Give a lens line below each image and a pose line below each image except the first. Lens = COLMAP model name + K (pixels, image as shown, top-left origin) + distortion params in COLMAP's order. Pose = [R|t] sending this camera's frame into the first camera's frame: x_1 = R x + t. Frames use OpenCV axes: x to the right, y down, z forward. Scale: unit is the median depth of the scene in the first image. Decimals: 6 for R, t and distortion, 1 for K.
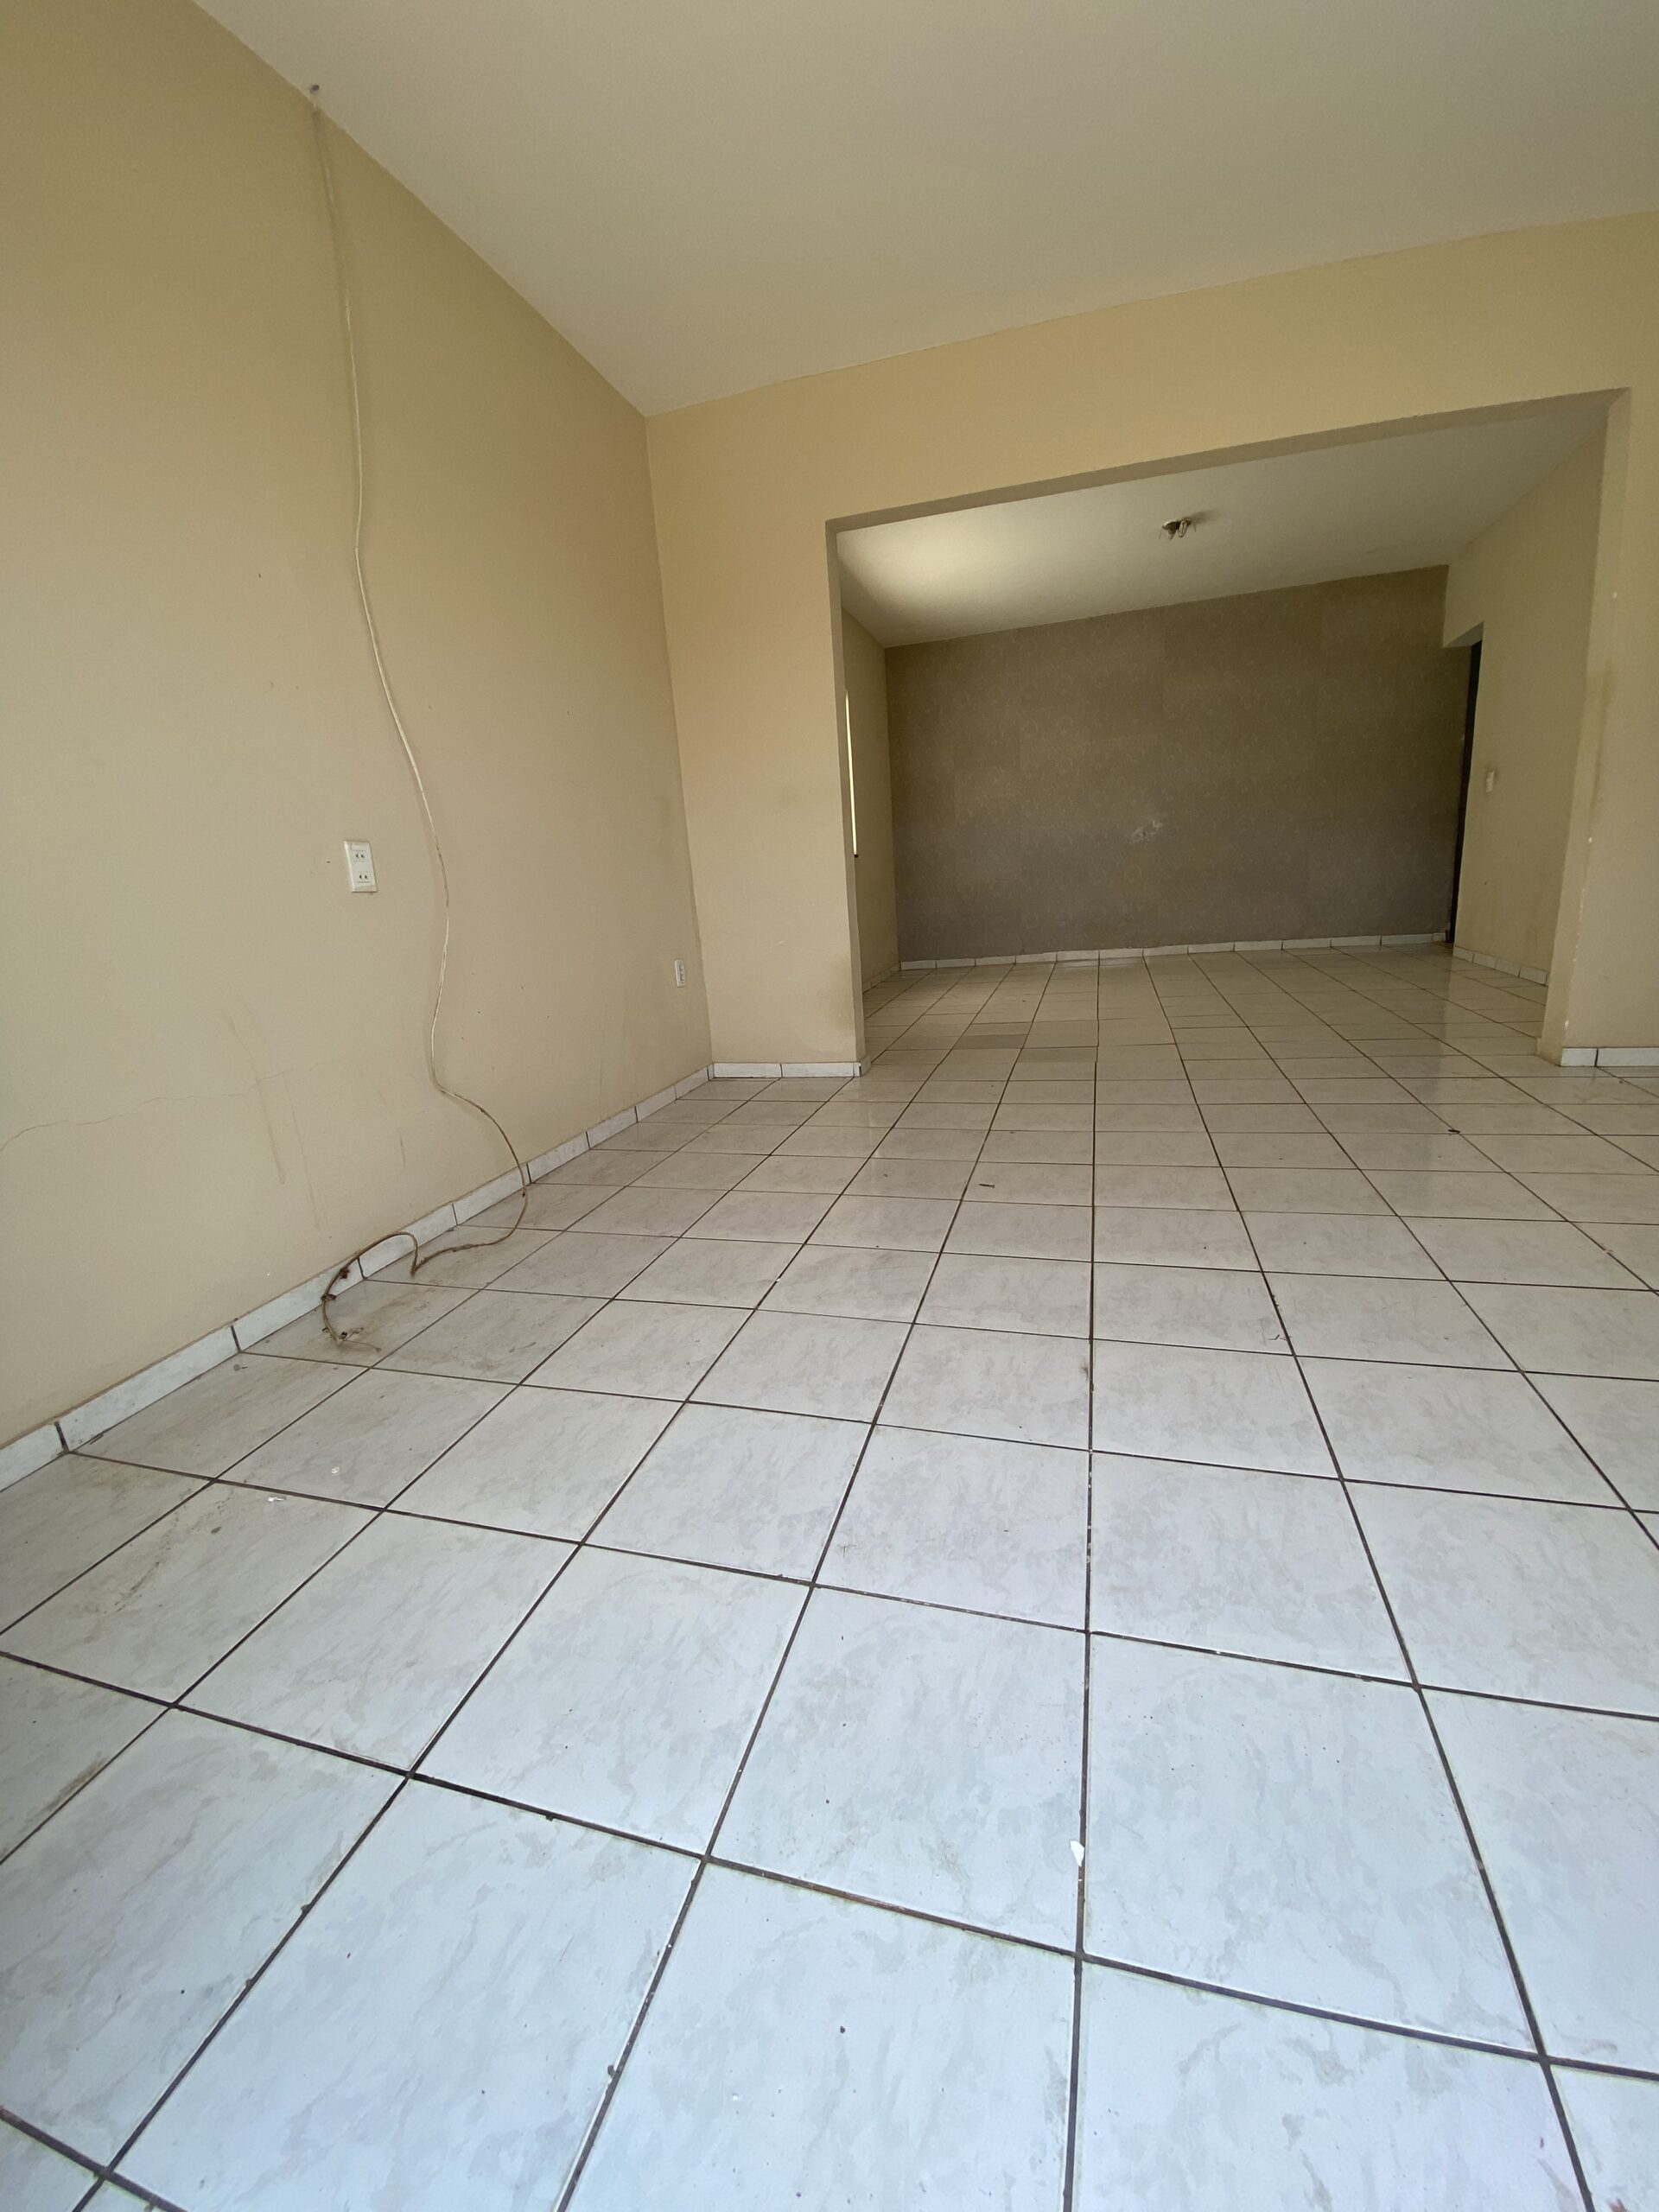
lens RADIAL K [[889.1, 0, 820.4], [0, 889.1, 1109.0], [0, 0, 1]] dist [-0.012505, -0.005443]
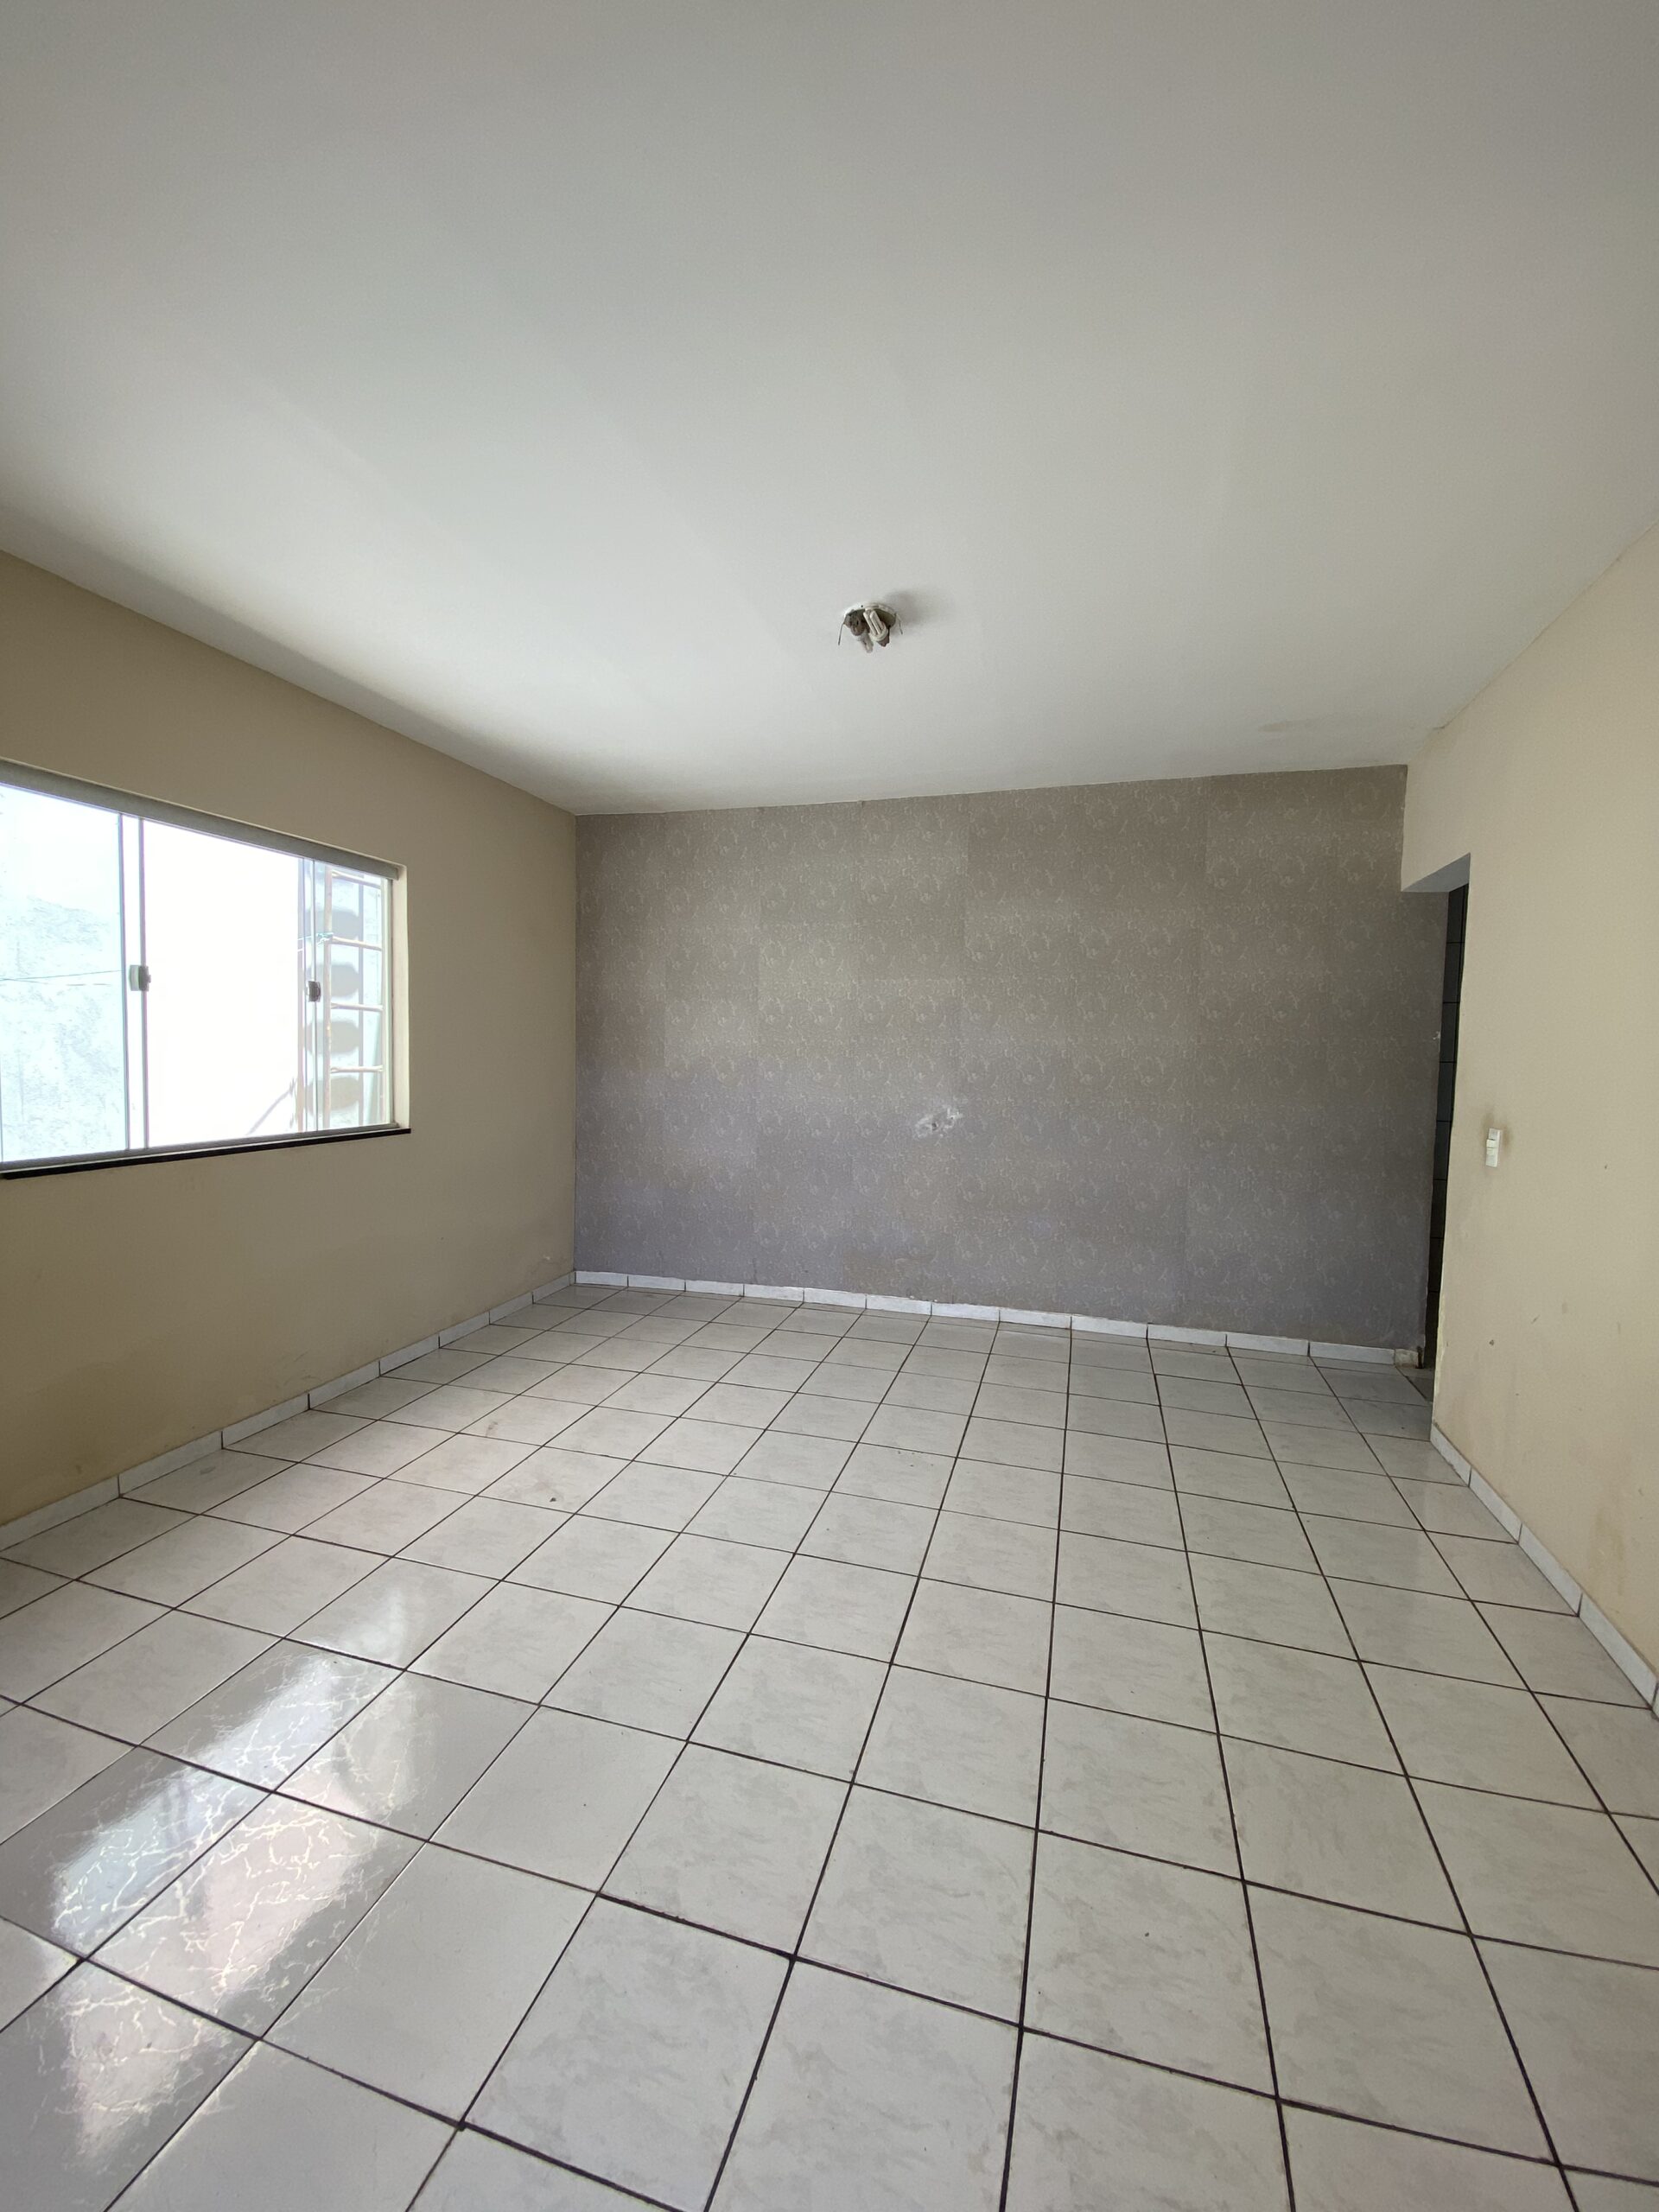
lens RADIAL K [[889.1, 0, 810.0], [0, 889.1, 1101.0], [0, 0, 1]] dist [-0.012505, -0.005443]
pose [[0.995212, 0.097464, -0.007341, 0.300897], [-0.097074, 0.976875, -0.190505, -0.213836], [-0.011396, 0.190305, 0.981659, 0.405997]]
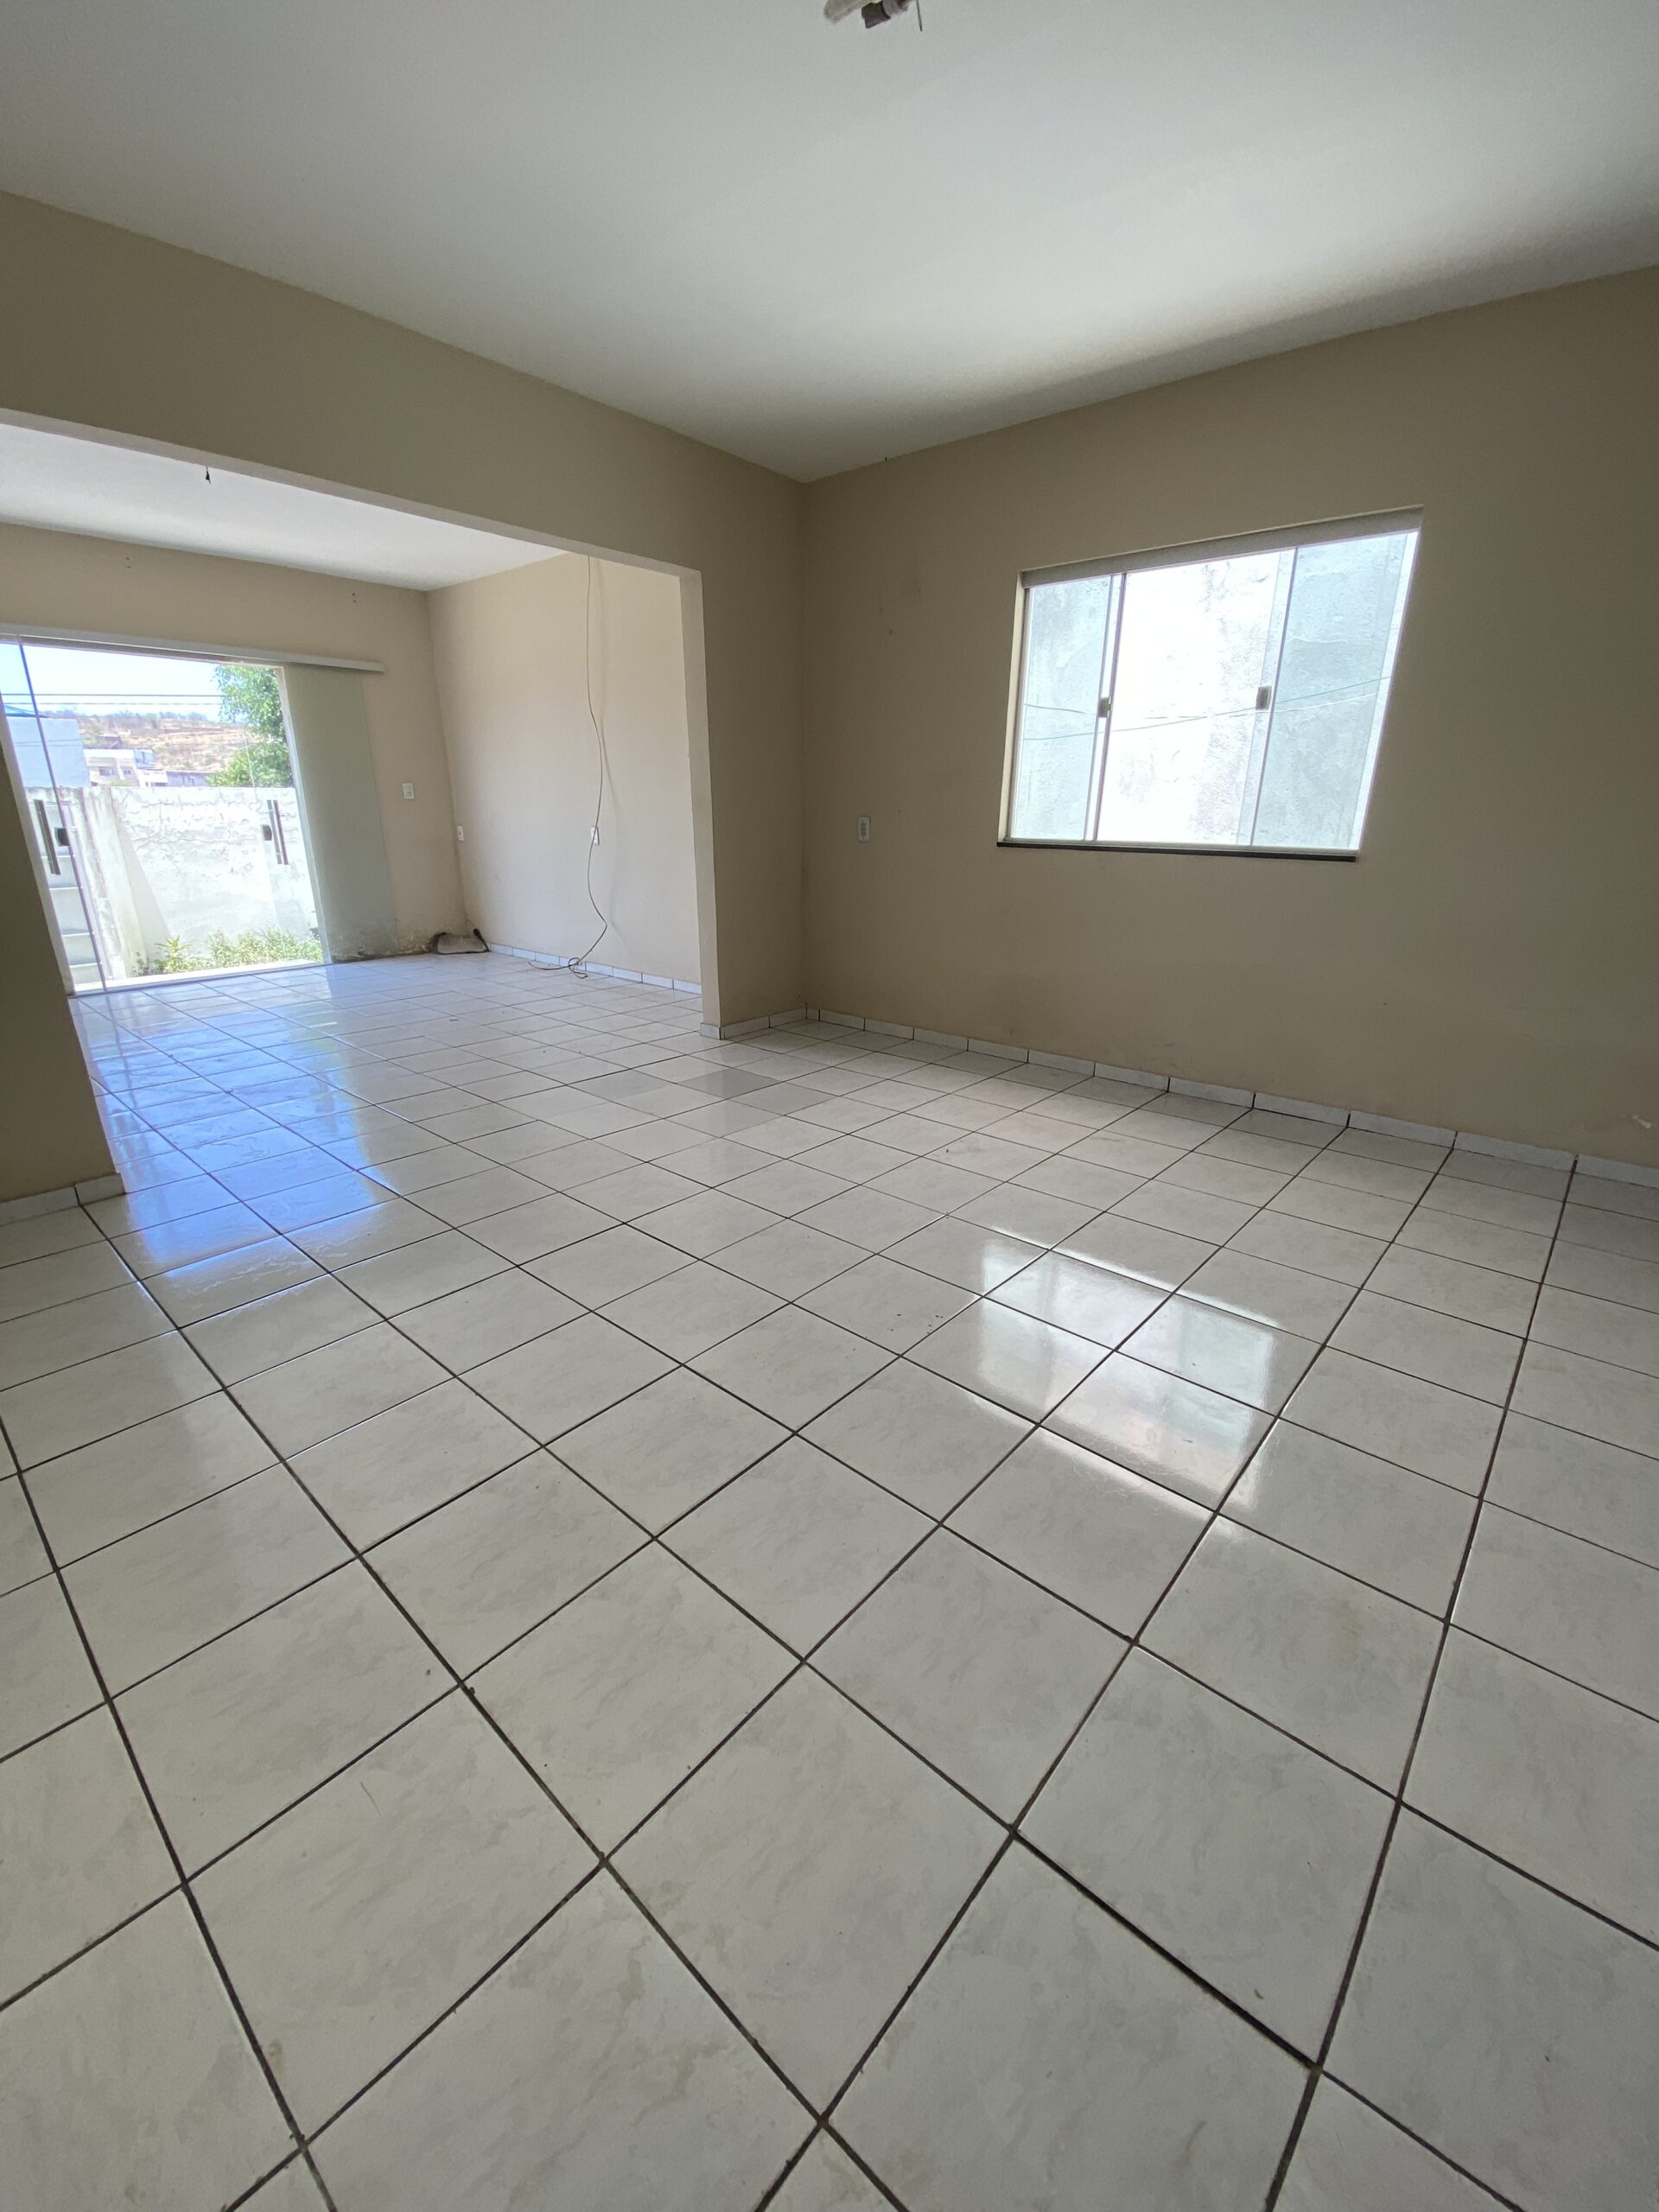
lens RADIAL K [[889.1, 0, 839.5], [0, 889.1, 1109.3], [0, 0, 1]] dist [-0.012505, -0.005443]
pose [[-0.411193, 0.373348, -0.831584, 0.631058], [-0.195749, 0.854827, 0.480575, -0.347563], [0.890282, 0.360391, -0.278416, 0.941068]]
